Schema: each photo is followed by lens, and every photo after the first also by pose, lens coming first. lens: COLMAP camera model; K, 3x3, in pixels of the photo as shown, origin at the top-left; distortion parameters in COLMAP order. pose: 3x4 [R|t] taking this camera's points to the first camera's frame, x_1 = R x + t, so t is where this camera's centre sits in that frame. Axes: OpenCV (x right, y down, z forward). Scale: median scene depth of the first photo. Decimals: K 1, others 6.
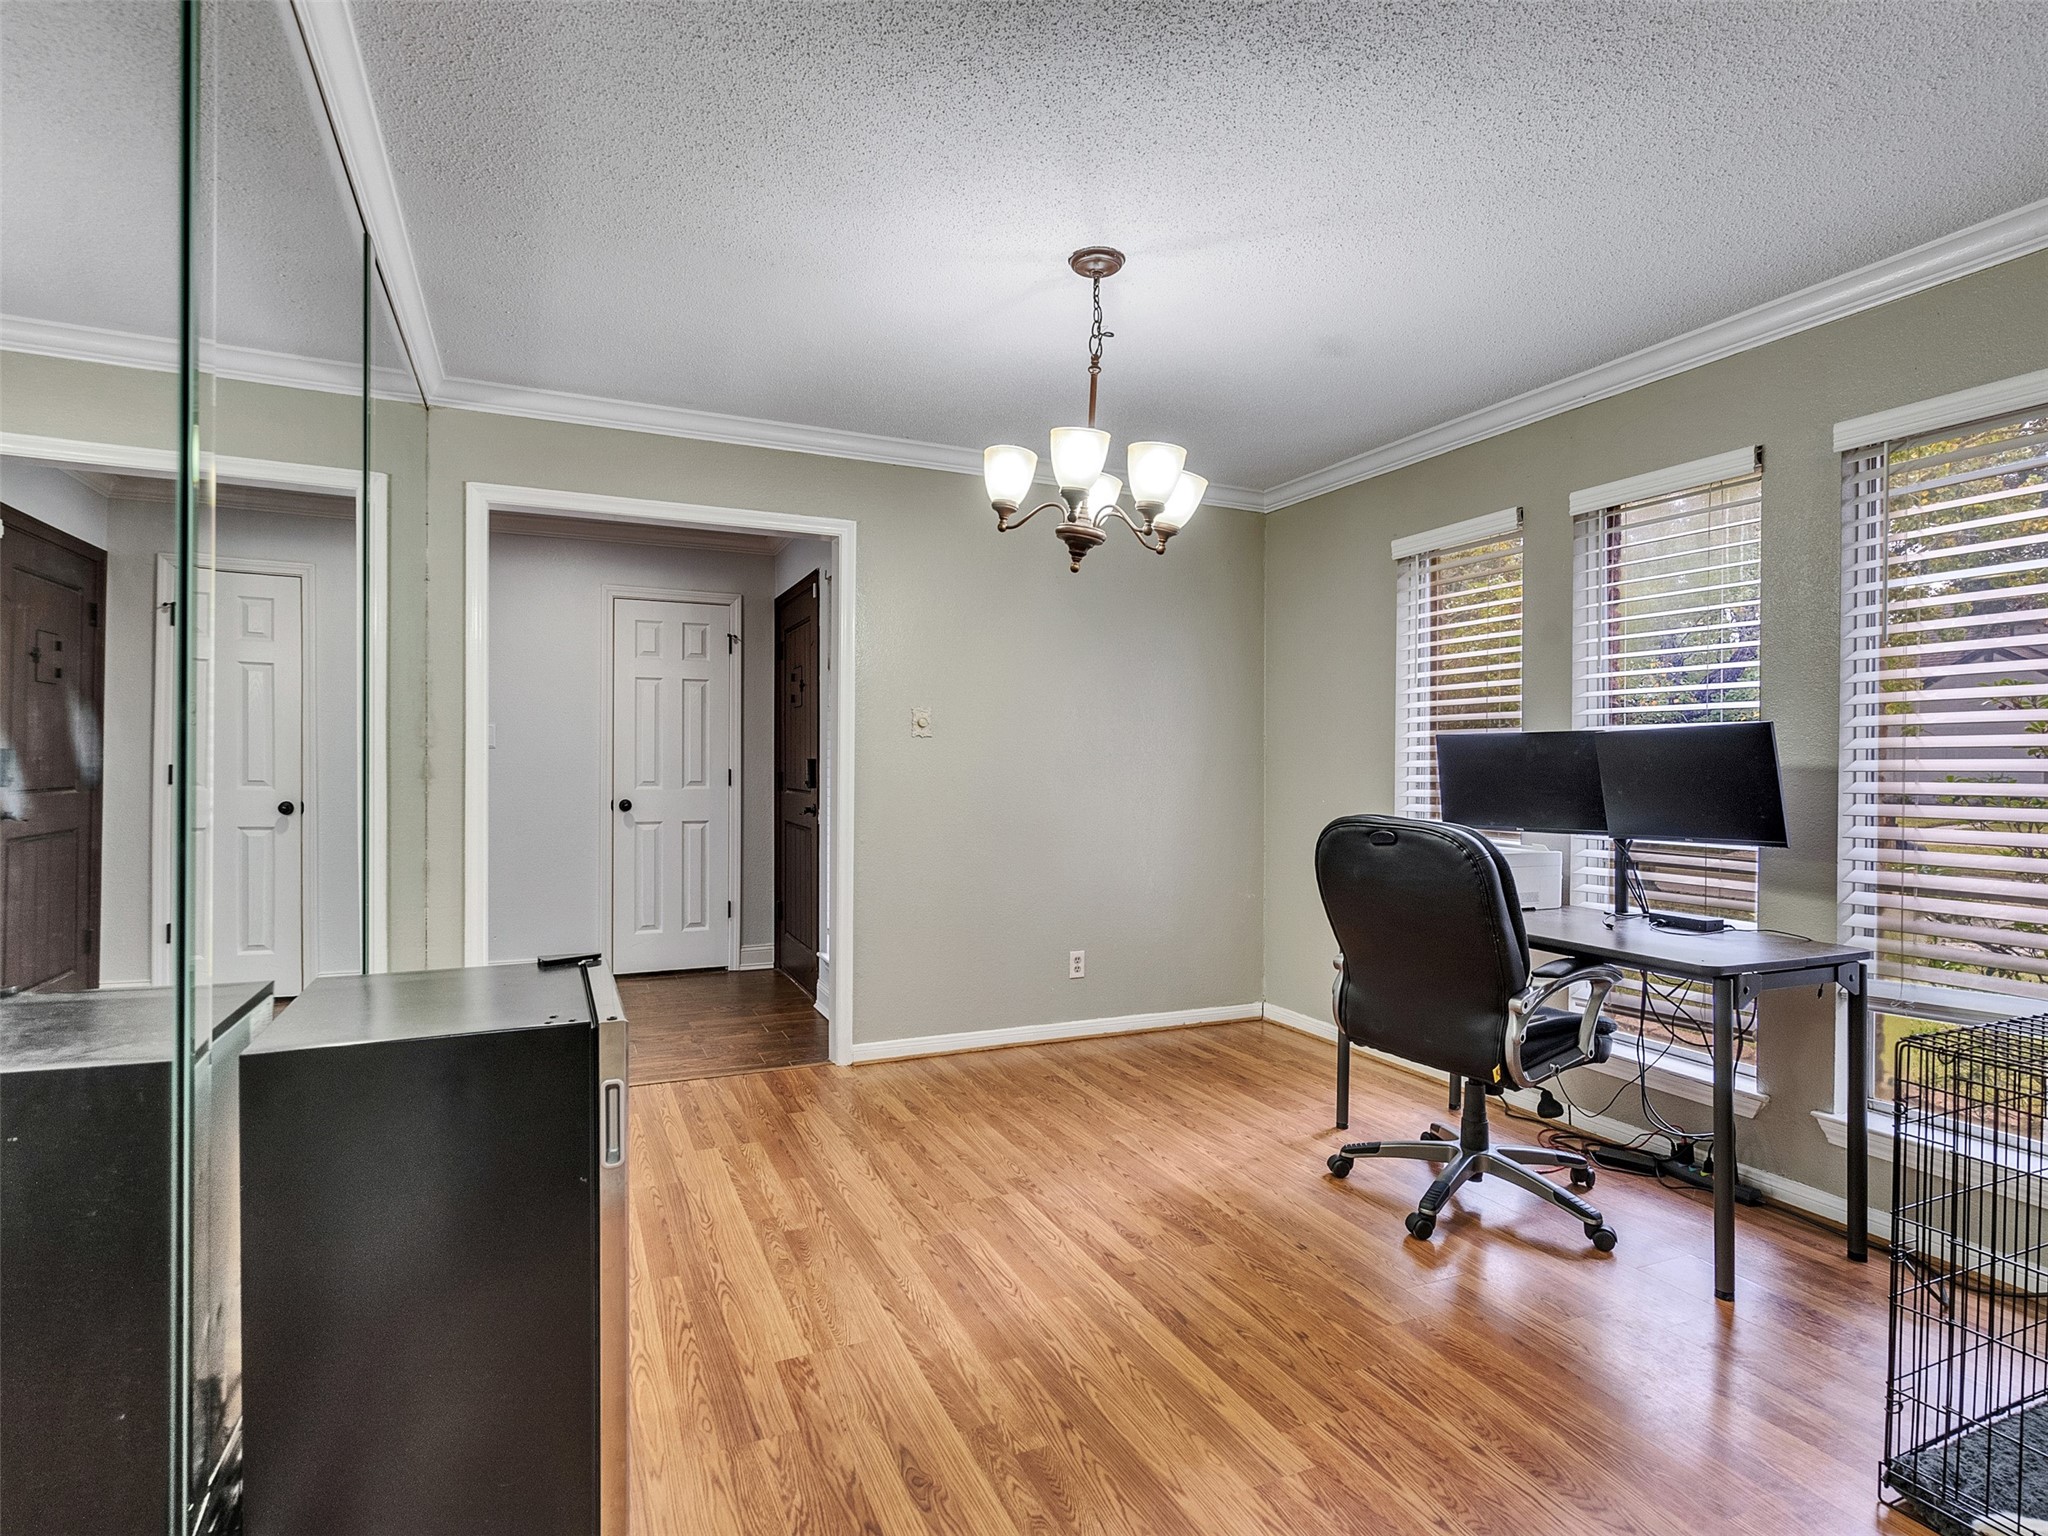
lens RADIAL K [[1052.1, 0, 1011.3], [0, 1052.1, 774.8], [0, 0, 1]] dist [-0.000863, 0.000107]
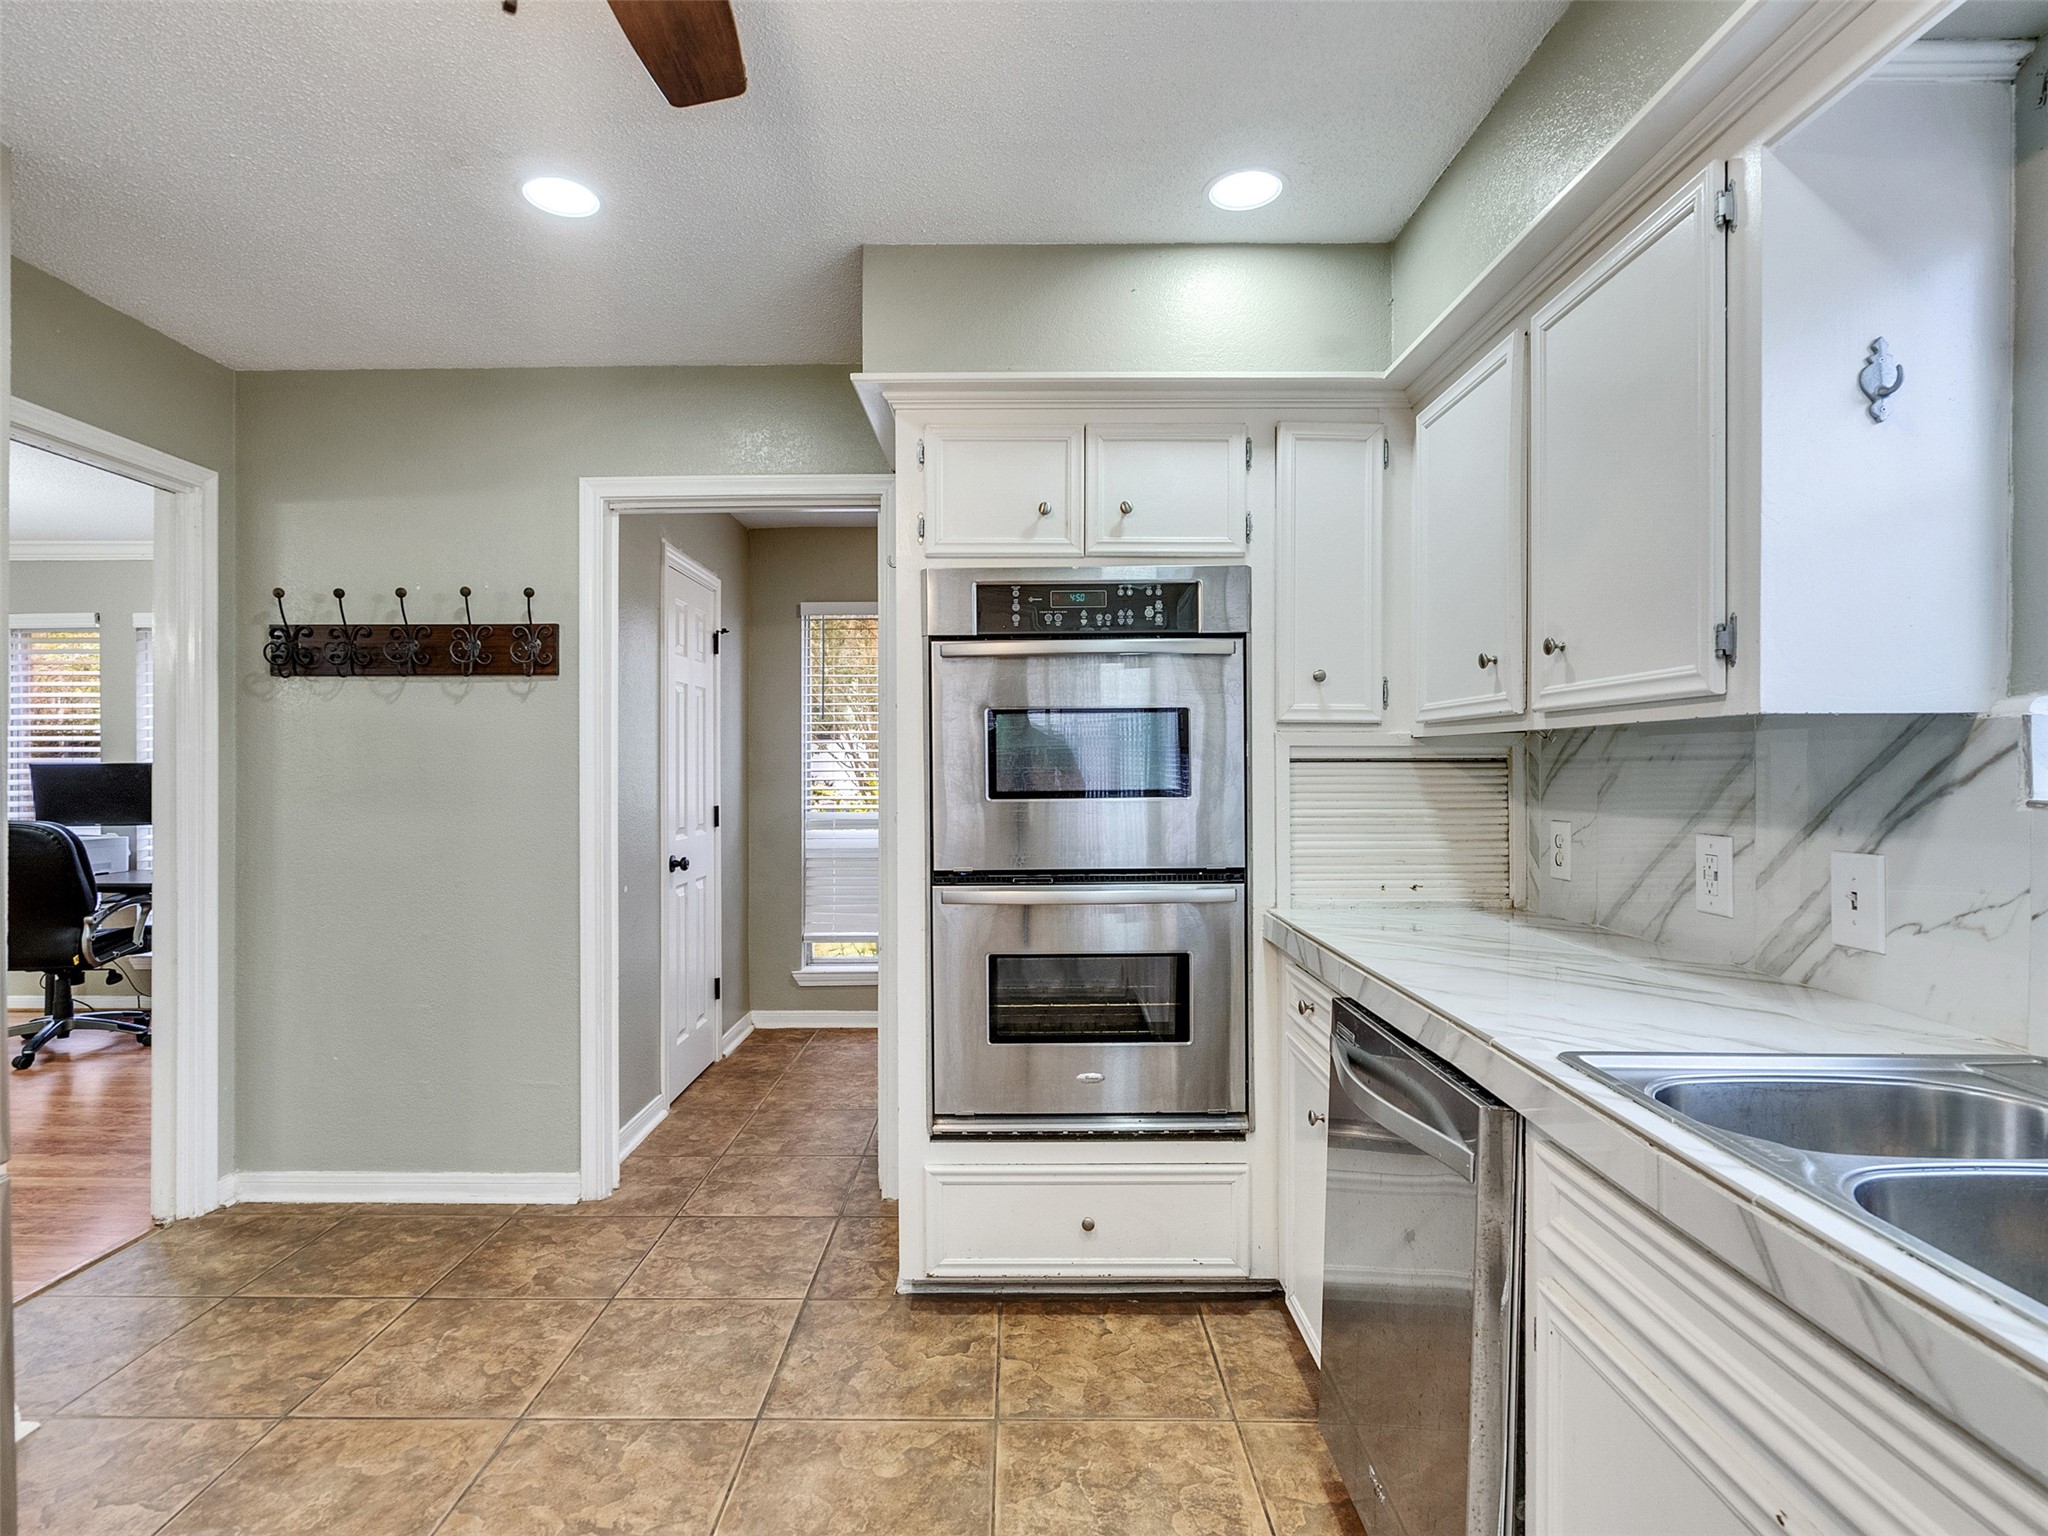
lens RADIAL K [[1052.1, 0, 1009.1], [0, 1052.1, 773.0], [0, 0, 1]] dist [-0.000863, 0.000107]
pose [[0.419545, -0.007631, 0.907703, -0.468762], [0.008213, 0.999956, 0.004610, -0.027325], [-0.907698, 0.005521, 0.419589, -1.132447]]
